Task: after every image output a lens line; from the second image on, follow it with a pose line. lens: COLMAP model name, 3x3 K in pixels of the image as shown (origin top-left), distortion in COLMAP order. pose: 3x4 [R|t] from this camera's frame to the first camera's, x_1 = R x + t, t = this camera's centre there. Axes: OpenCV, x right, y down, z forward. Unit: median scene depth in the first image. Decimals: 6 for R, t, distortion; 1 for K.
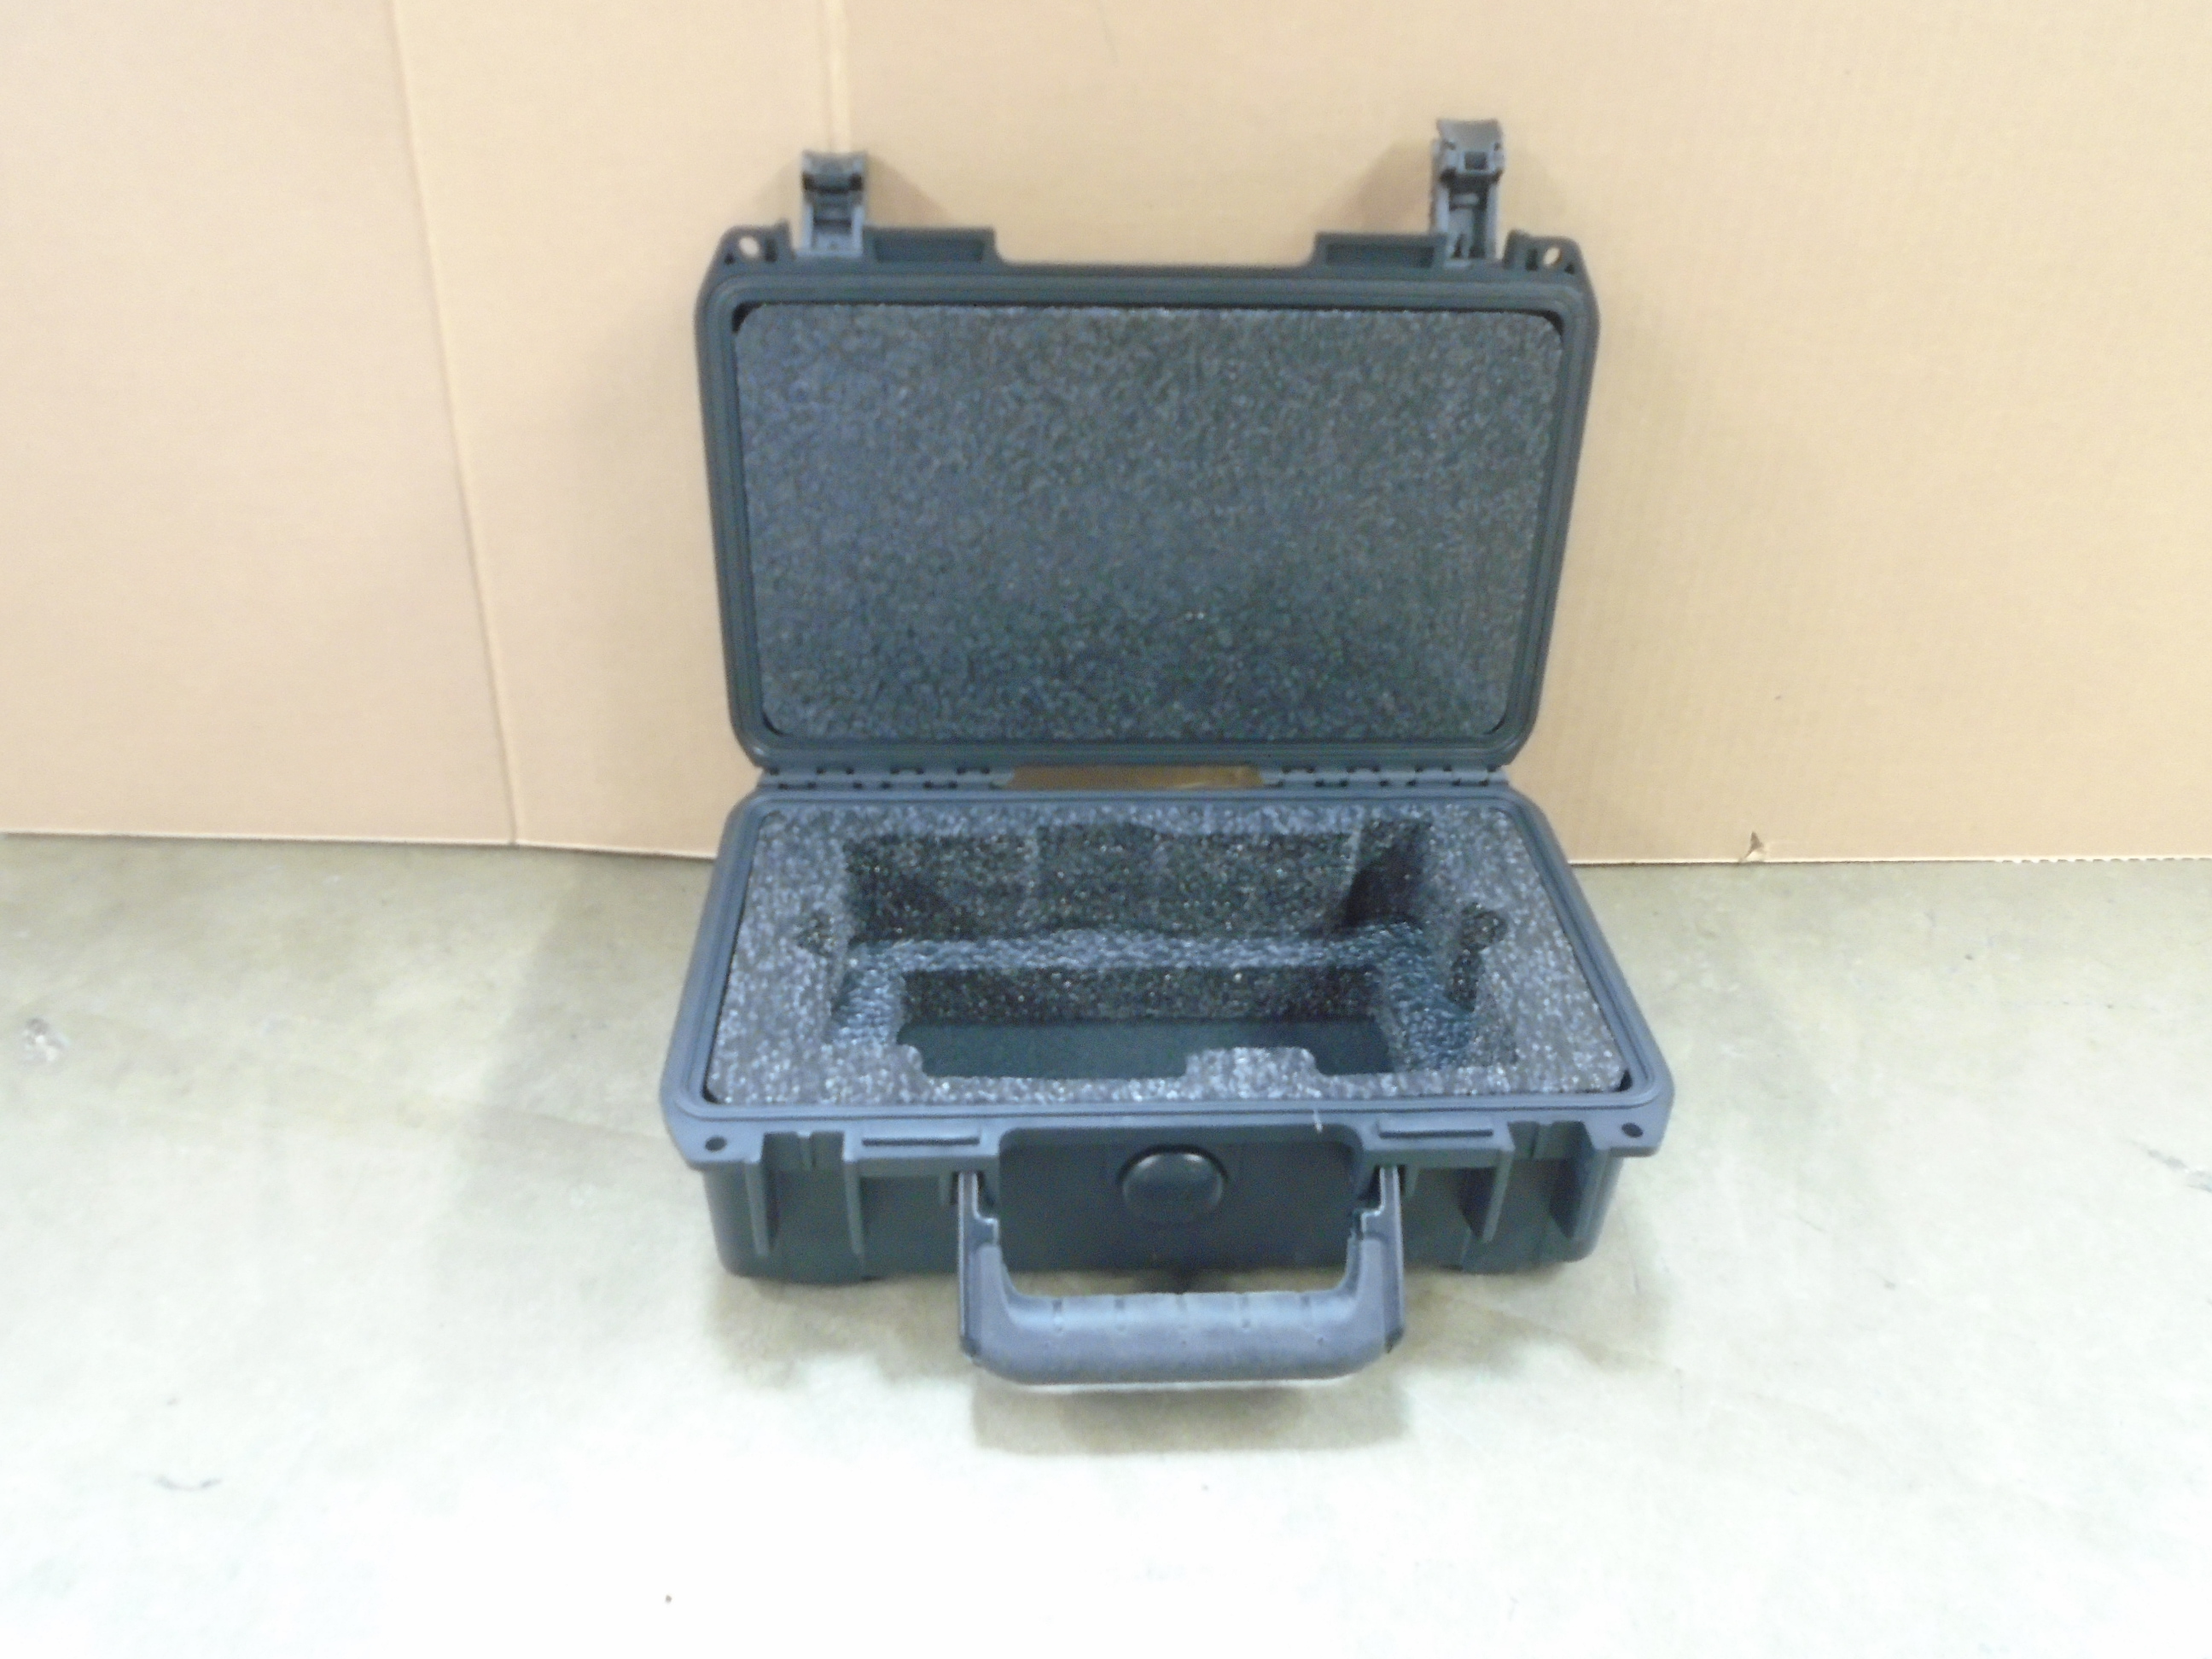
lens RADIAL K [[1674.0, 0, 1105.5], [0, 1674.0, 806.6], [0, 0, 1]] dist [-0.002781, -0.006299]
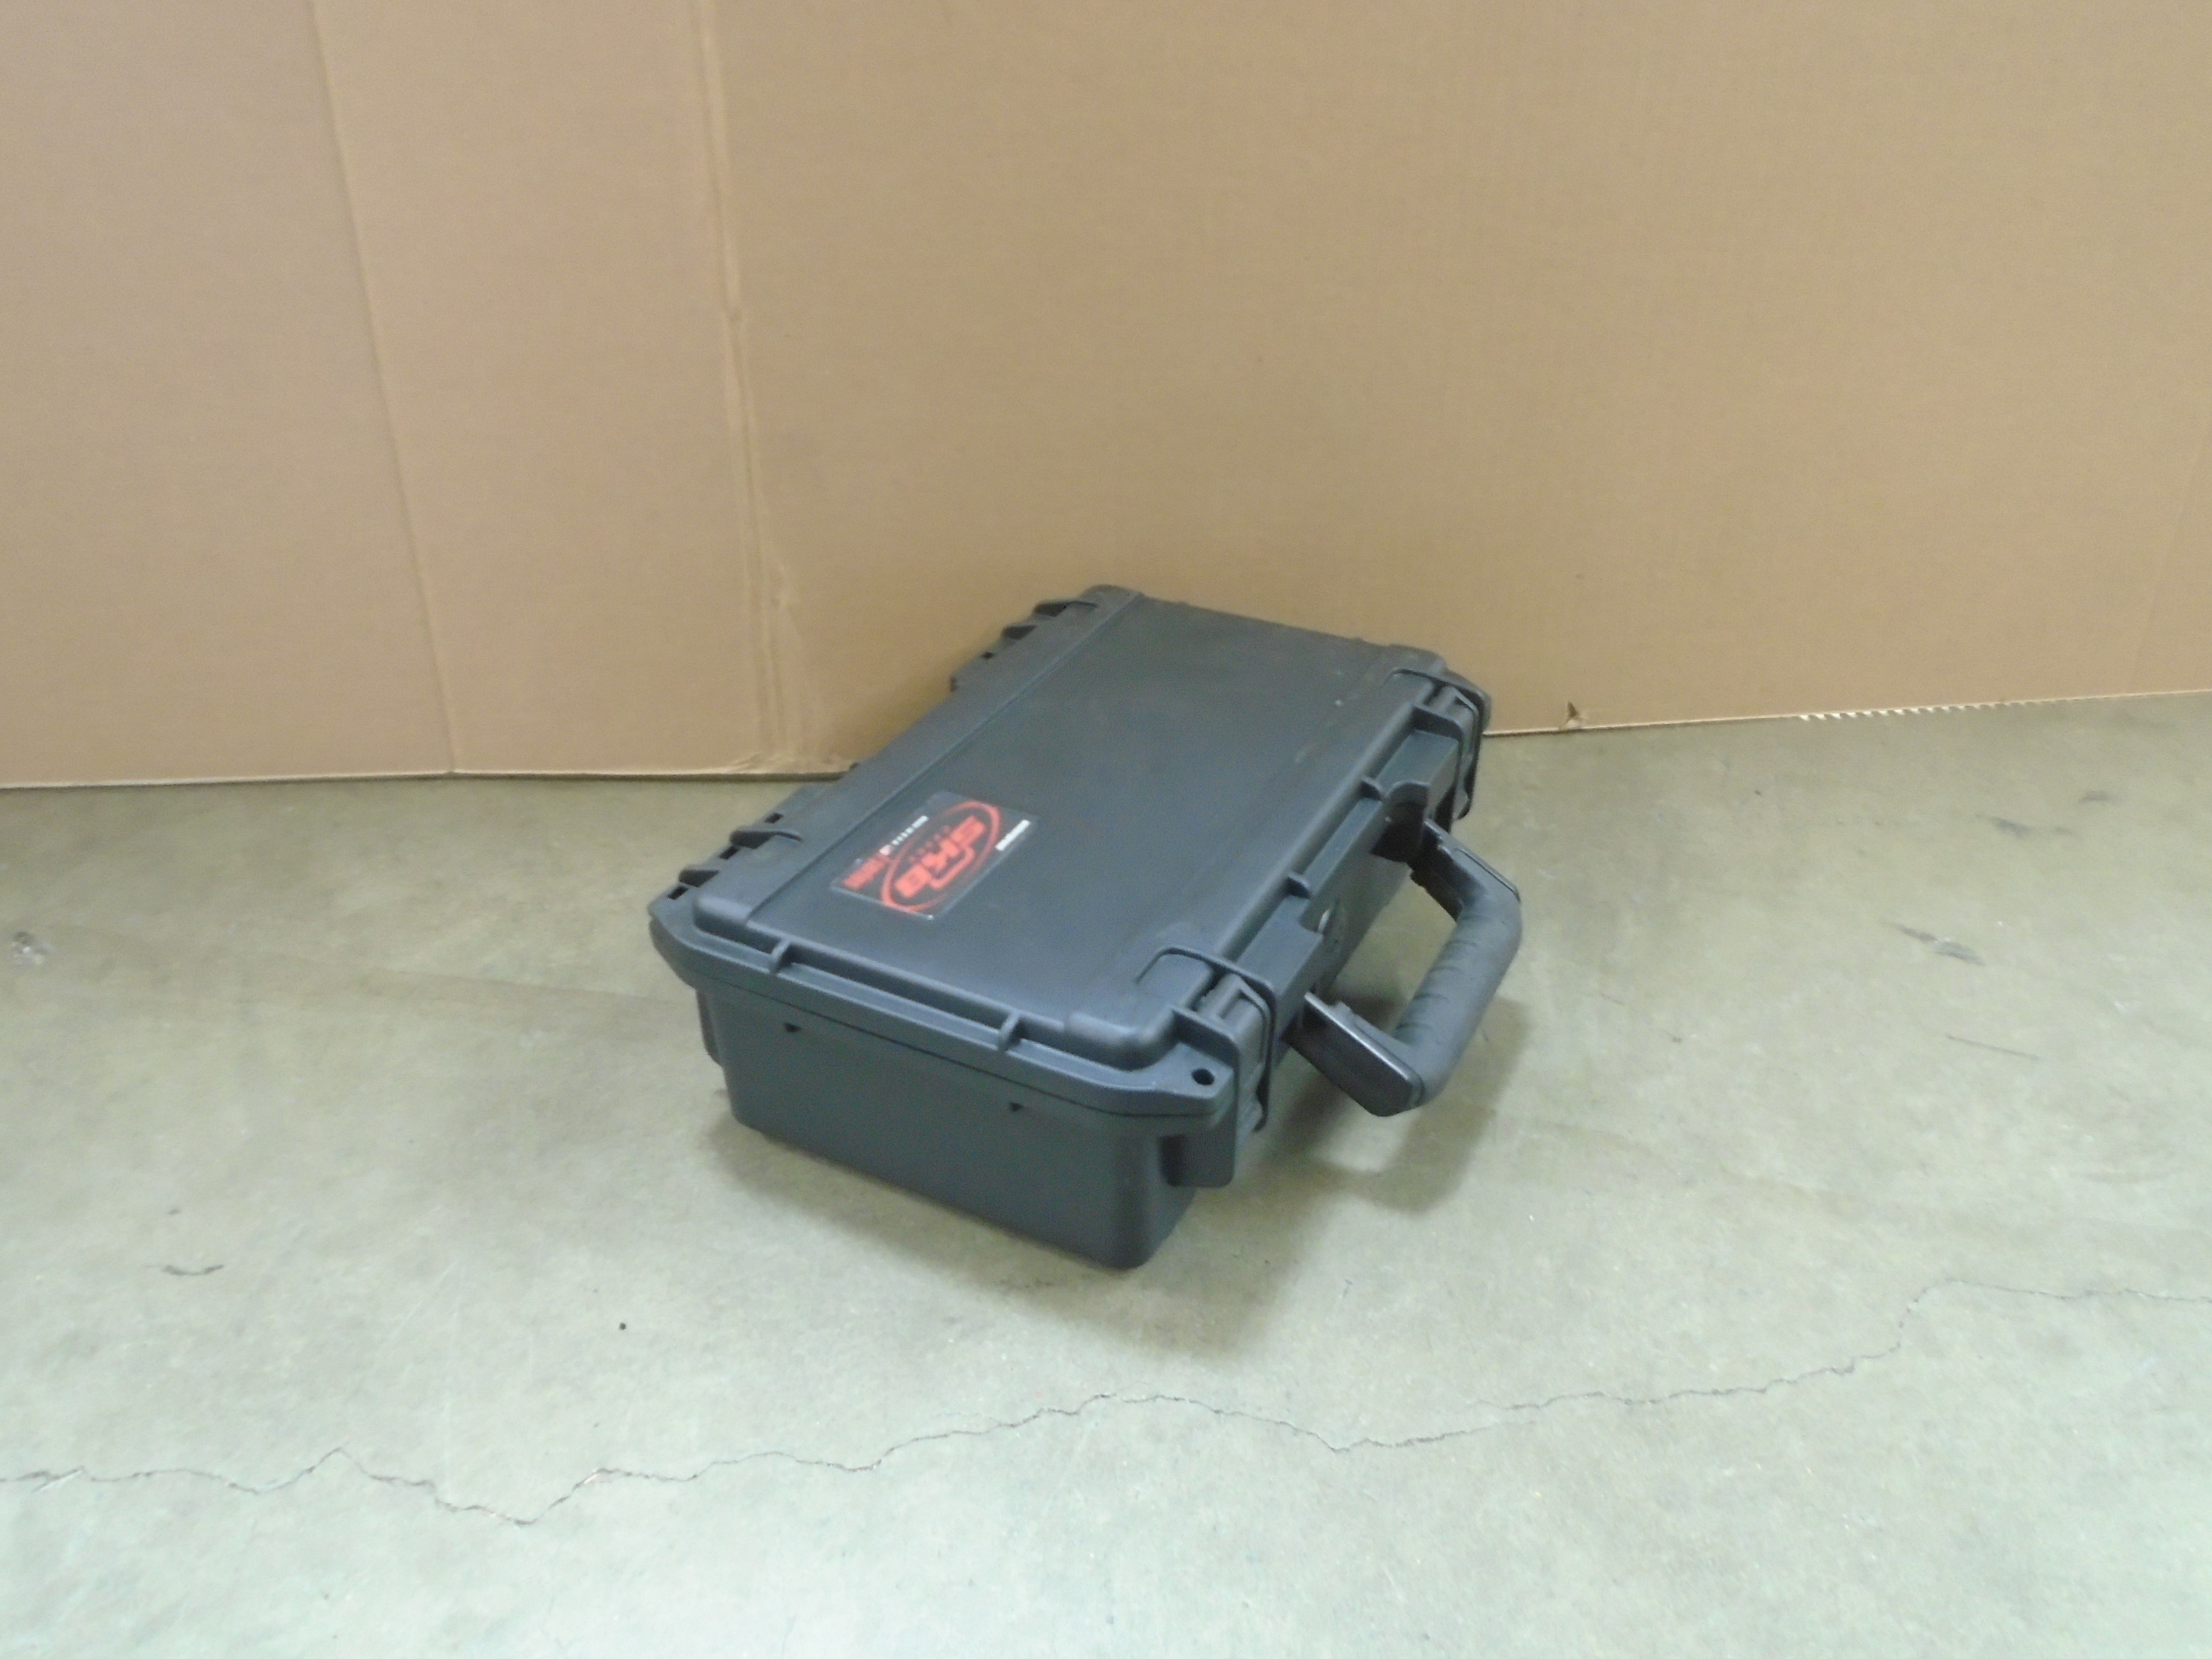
lens RADIAL K [[1674.0, 0, 1101.7], [0, 1674.0, 800.1], [0, 0, 1]] dist [-0.002781, -0.006299]
pose [[0.997642, -0.056905, 0.038364, 0.031629], [0.058108, 0.997829, -0.030990, 0.113514], [-0.036518, 0.033146, 0.998783, -0.125491]]
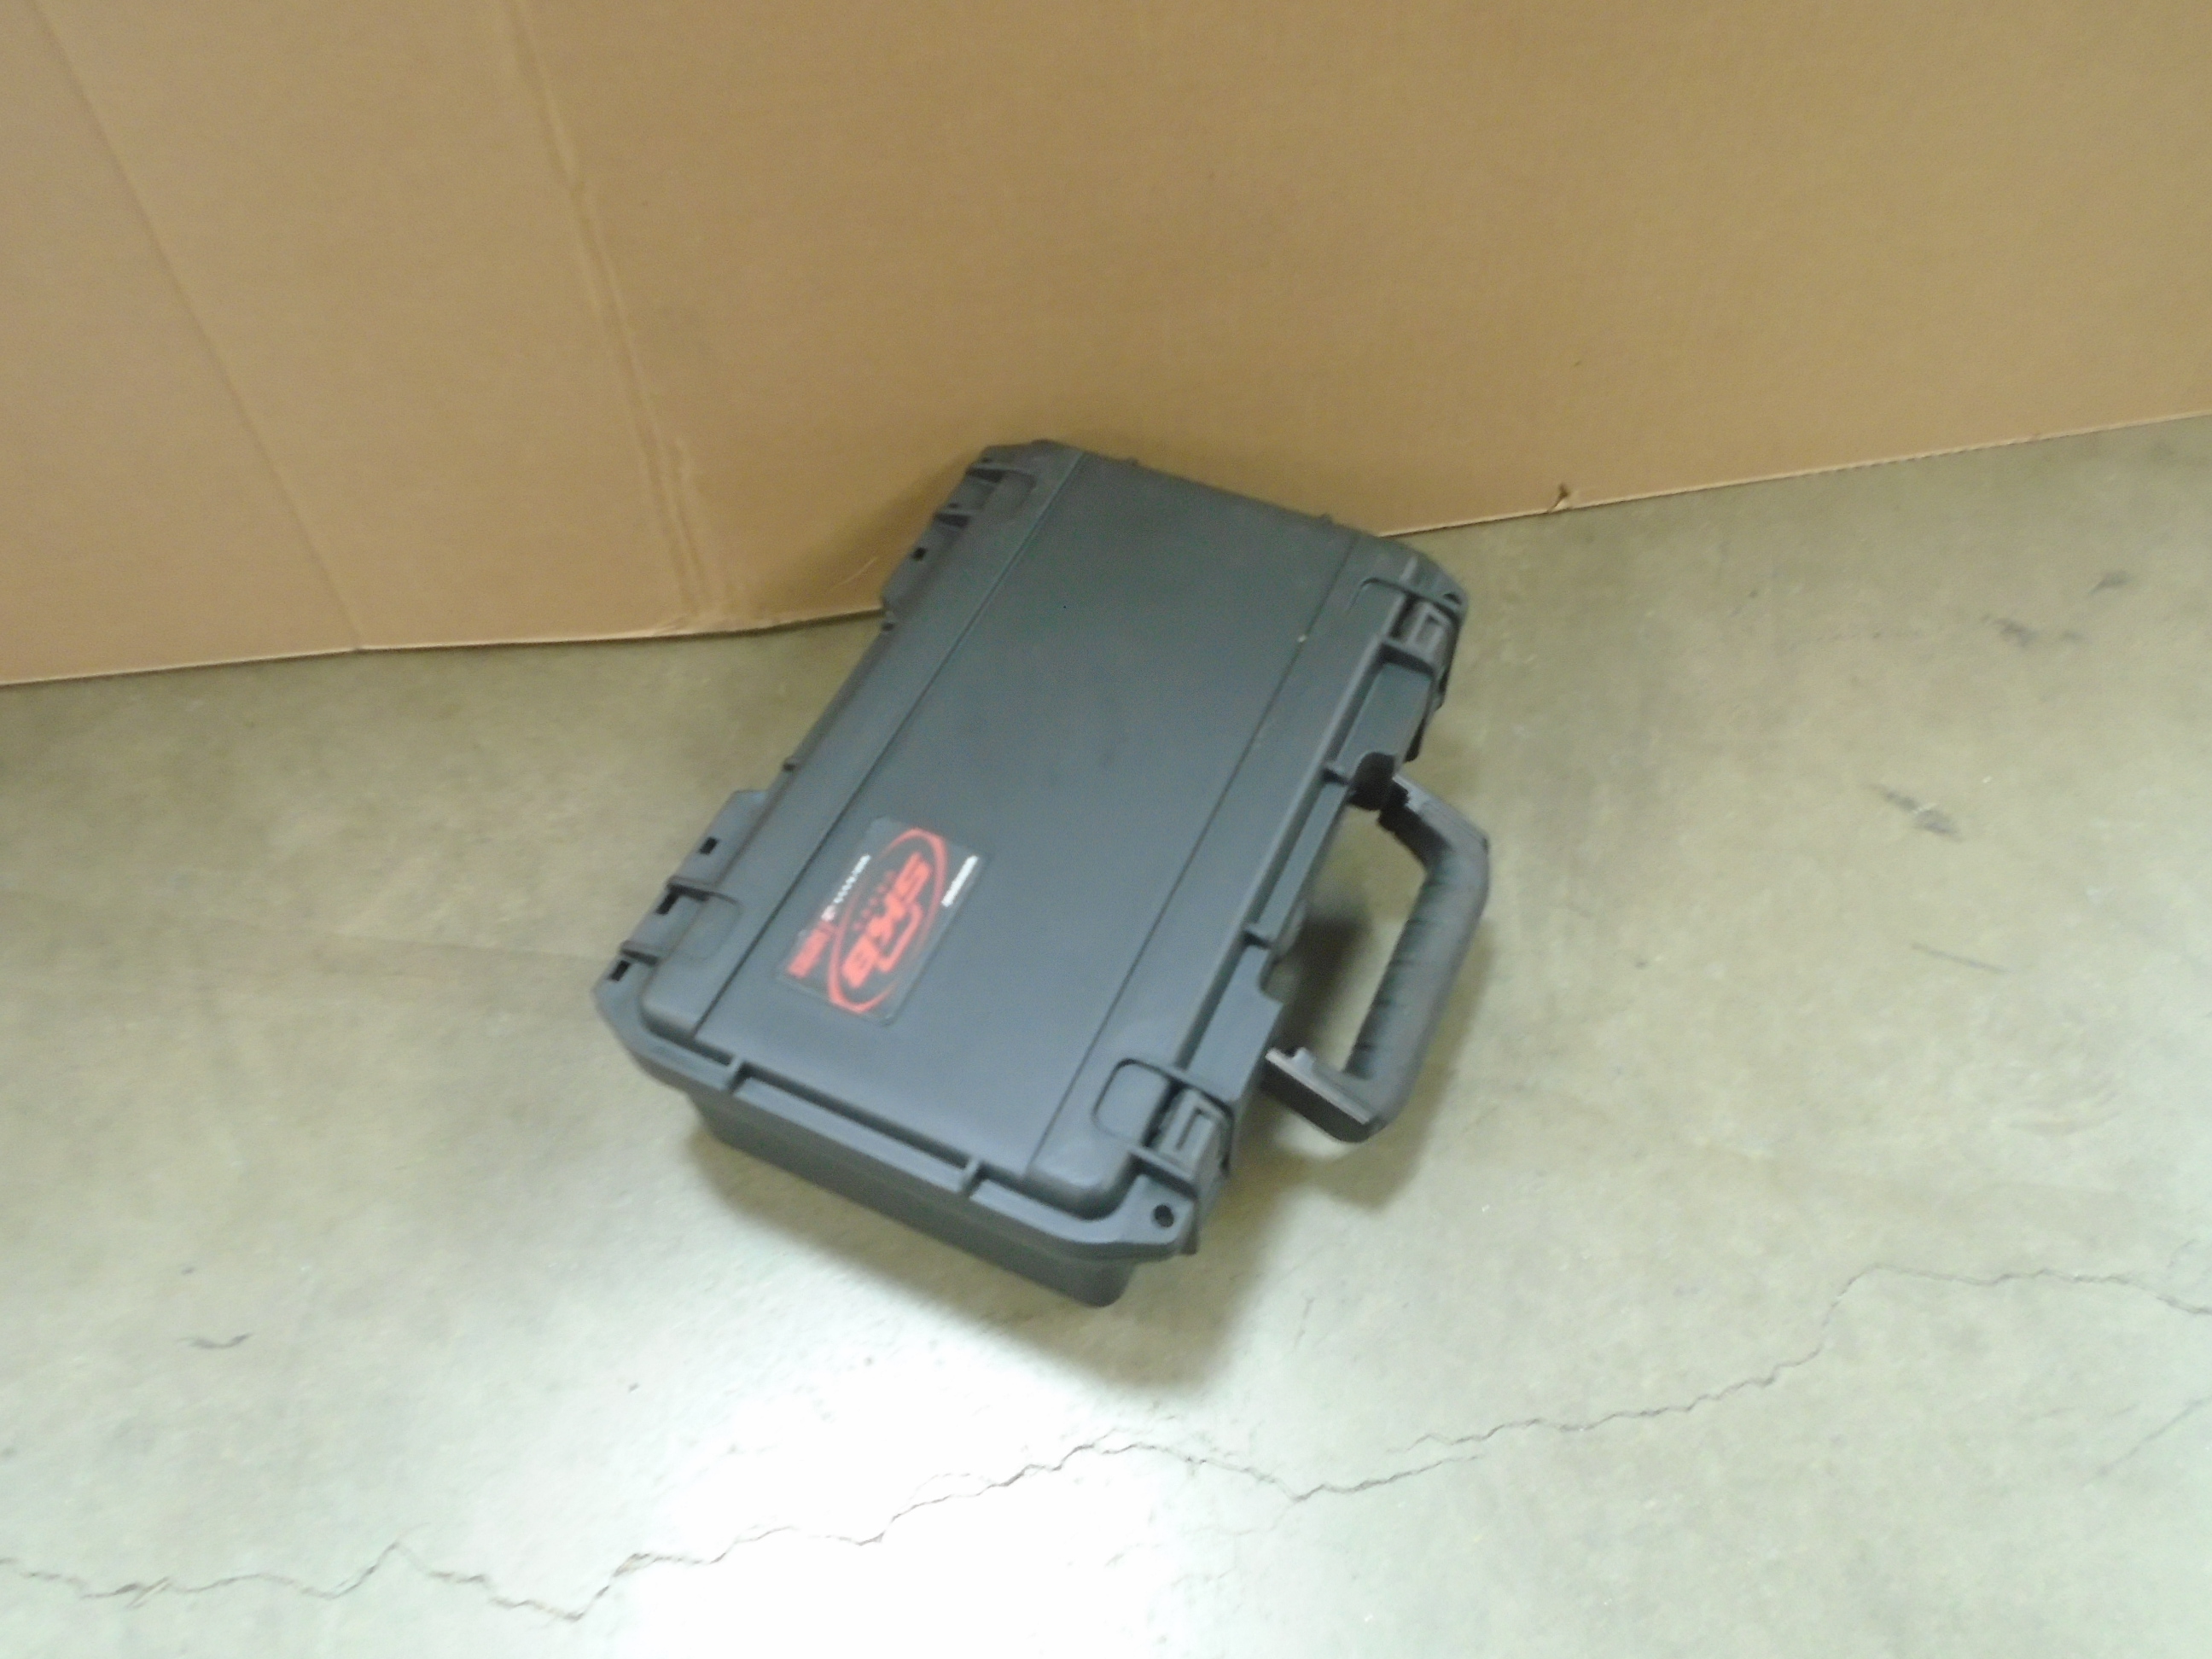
lens RADIAL K [[1674.0, 0, 1100.1], [0, 1674.0, 801.0], [0, 0, 1]] dist [-0.002781, -0.006299]
pose [[0.992572, -0.121285, 0.009555, 0.085370], [0.109842, 0.927142, 0.358248, -0.233151], [-0.052309, -0.354537, 0.933577, -0.017651]]
